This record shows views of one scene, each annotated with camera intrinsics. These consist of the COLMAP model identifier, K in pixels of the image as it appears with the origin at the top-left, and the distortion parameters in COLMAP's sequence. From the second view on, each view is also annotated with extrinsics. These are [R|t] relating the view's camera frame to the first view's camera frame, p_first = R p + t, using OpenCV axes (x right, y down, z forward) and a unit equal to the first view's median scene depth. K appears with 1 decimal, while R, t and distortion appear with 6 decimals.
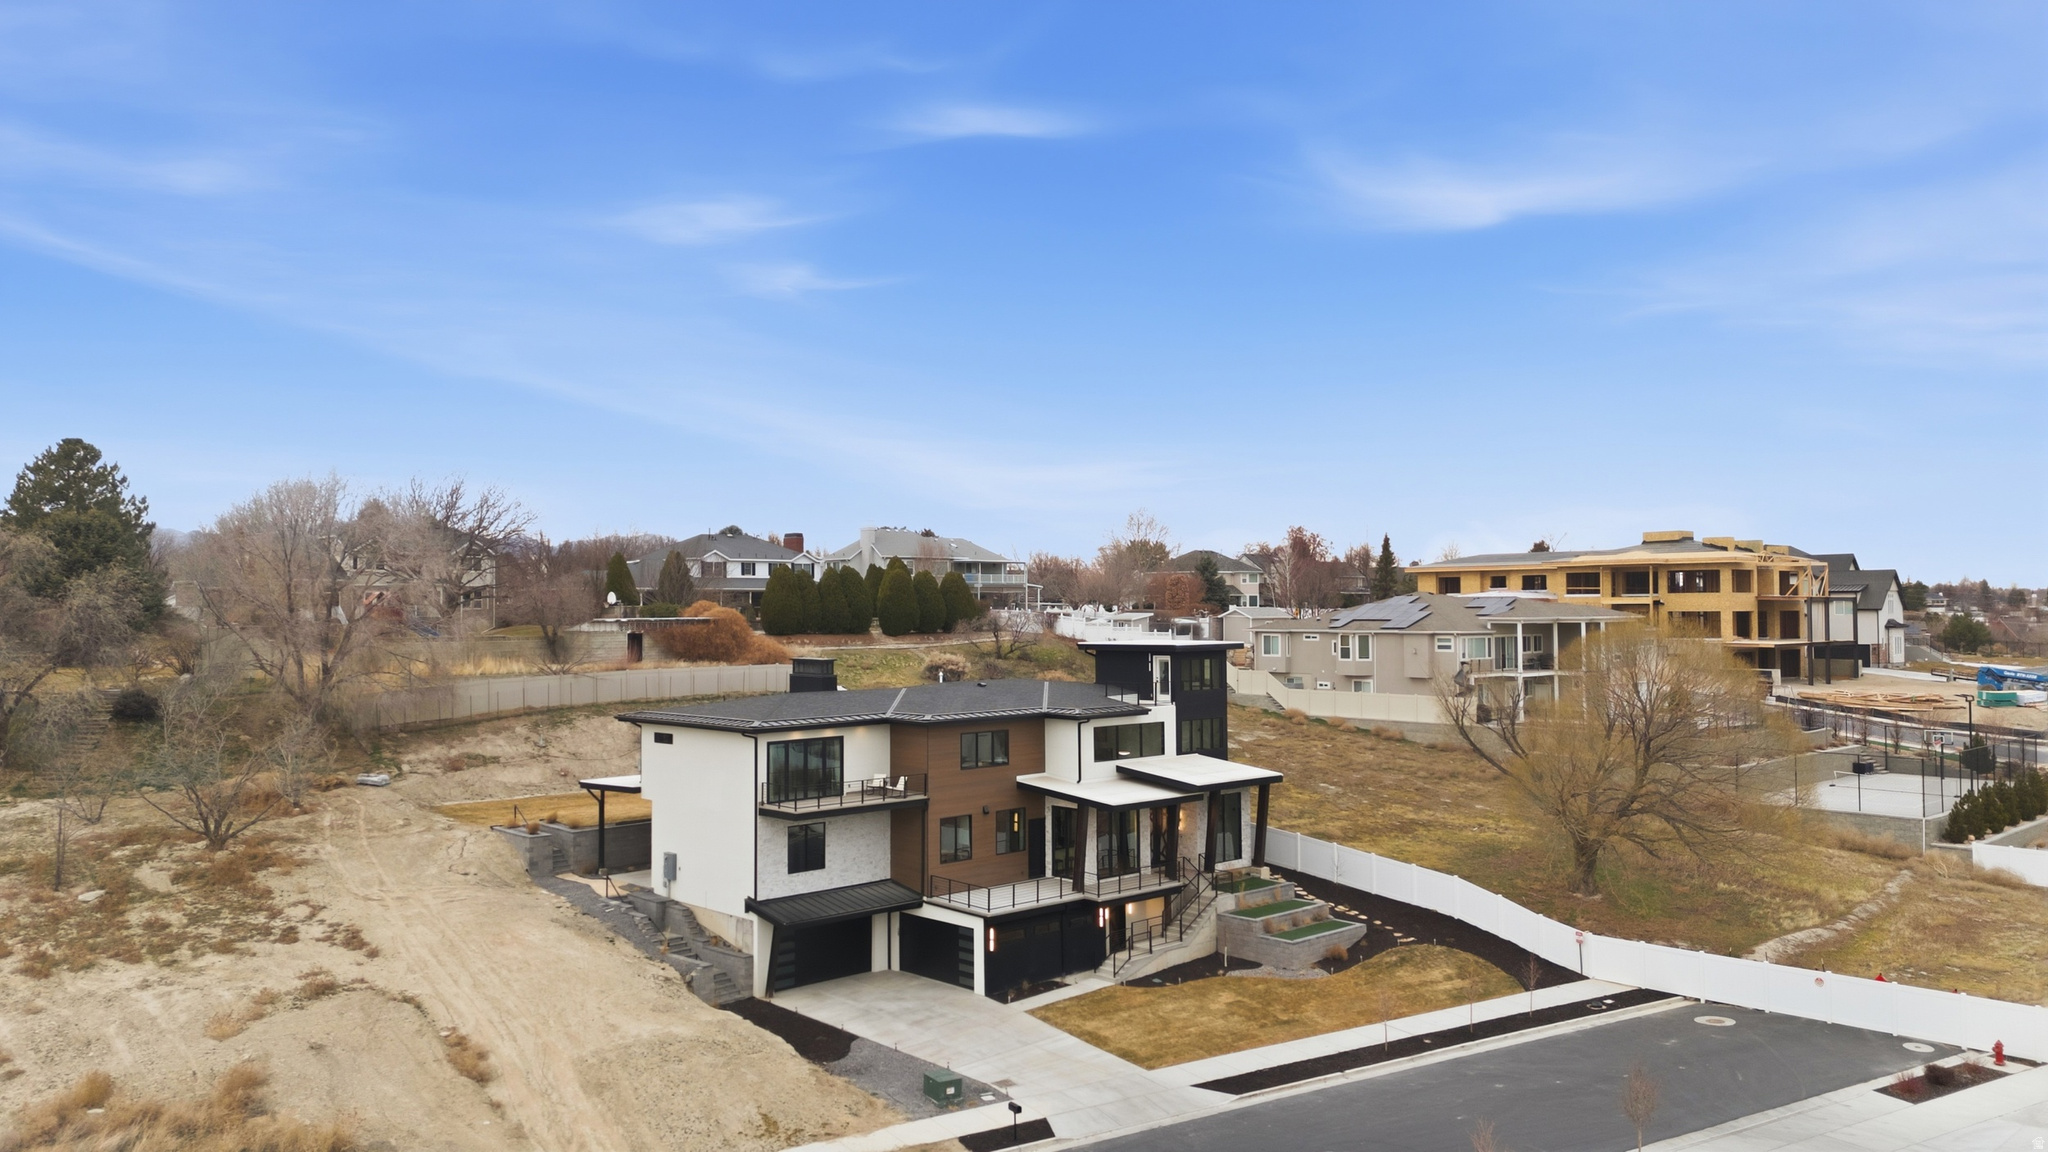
lens RADIAL K [[1487.1, 0, 1022.6], [0, 1487.1, 584.3], [0, 0, 1]] dist [0.125774, -0.143897]
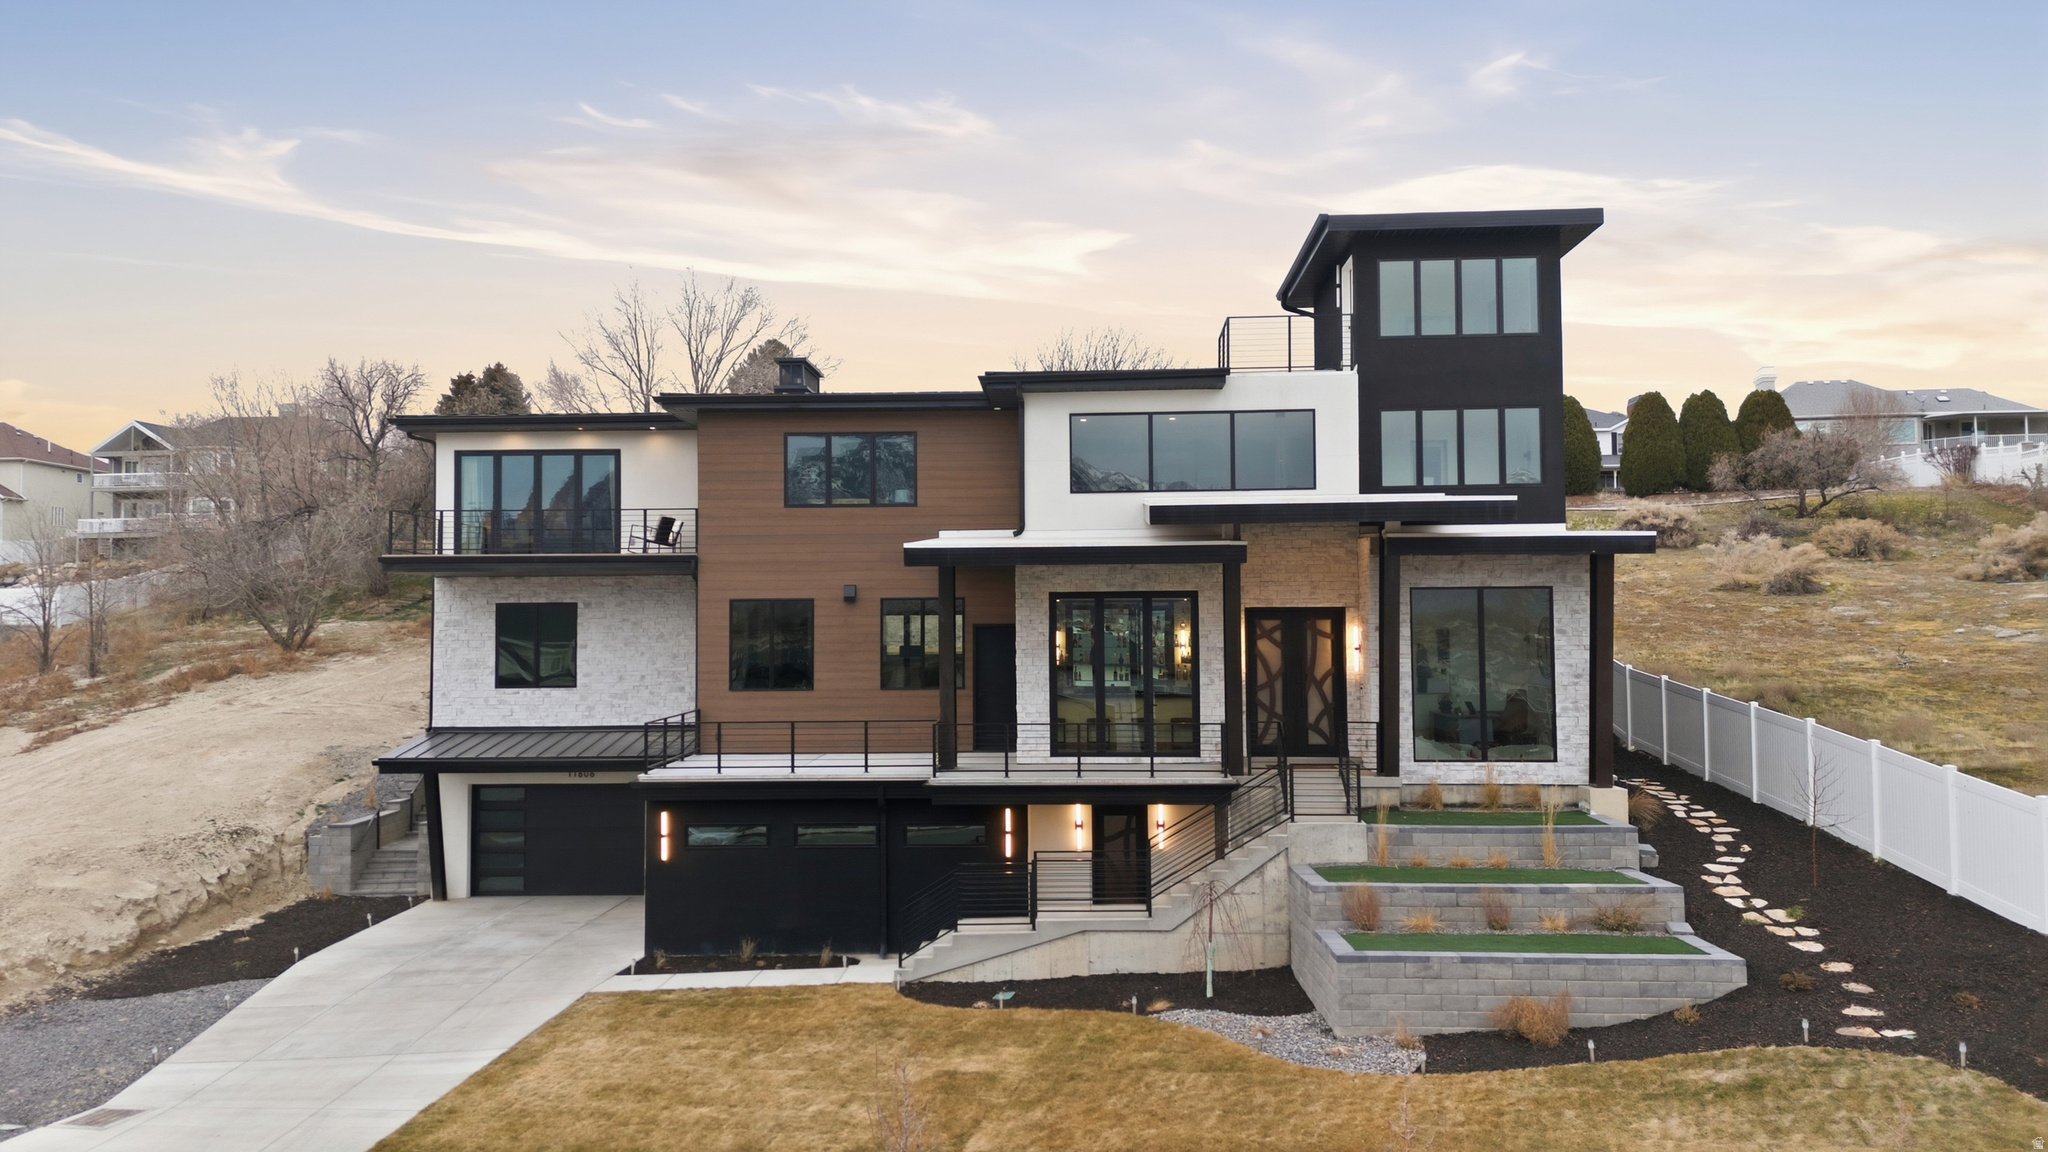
lens RADIAL K [[1494.6, 0, 1024.0], [0, 1494.6, 576.0], [0, 0, 1]] dist [0.083013, -0.071441]
pose [[0.699034, -0.030516, -0.714437, 0.365983], [0.013614, 0.999476, -0.029370, 0.164202], [0.714959, 0.010804, 0.699083, 0.718029]]
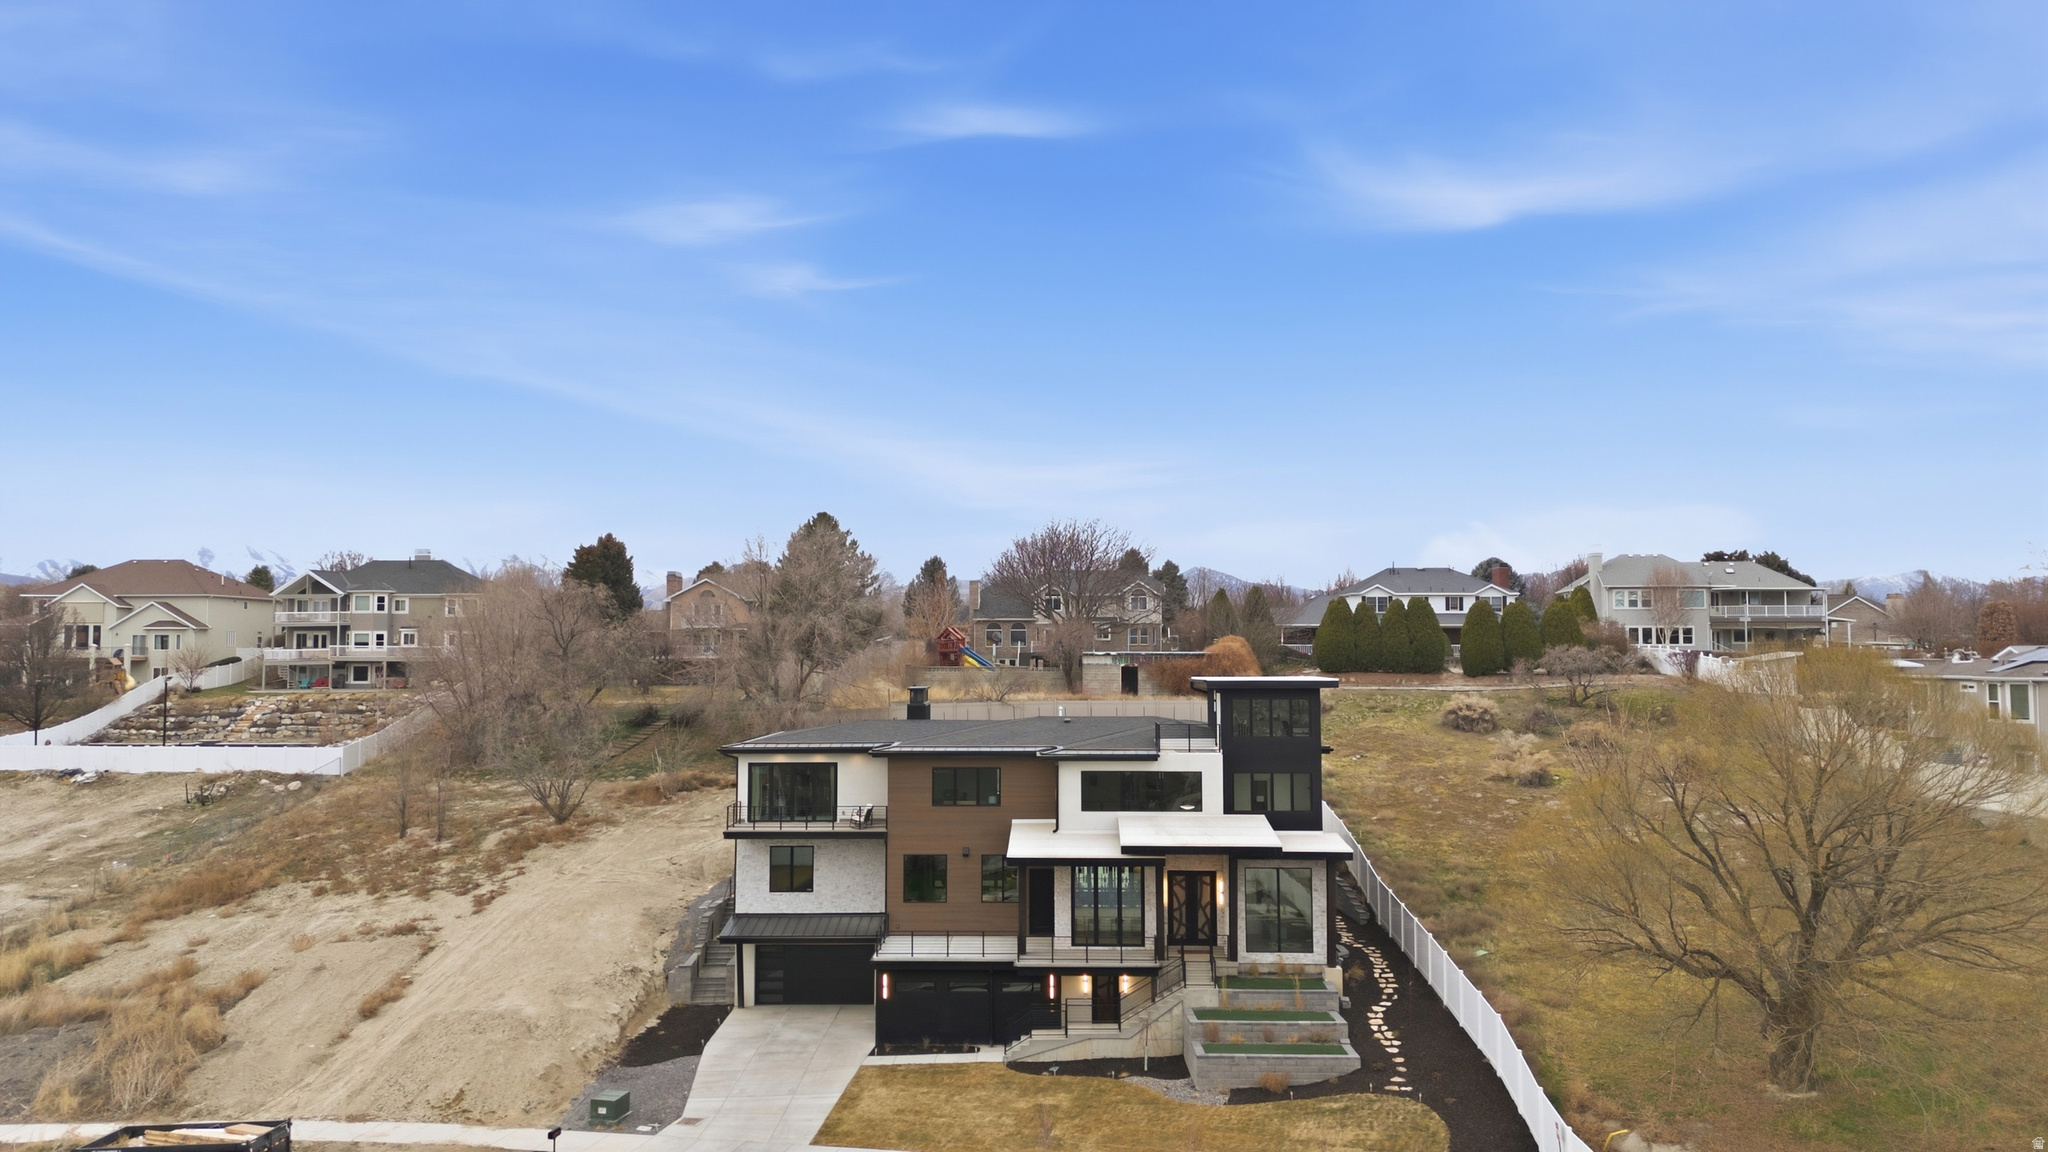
lens RADIAL K [[1494.6, 0, 1024.0], [0, 1494.6, 576.0], [0, 0, 1]] dist [0.083013, -0.071441]
pose [[0.714231, -0.032299, -0.699164, 0.674803], [0.007451, 0.999229, -0.038550, 0.015720], [0.699870, 0.022324, 0.713921, 0.360616]]
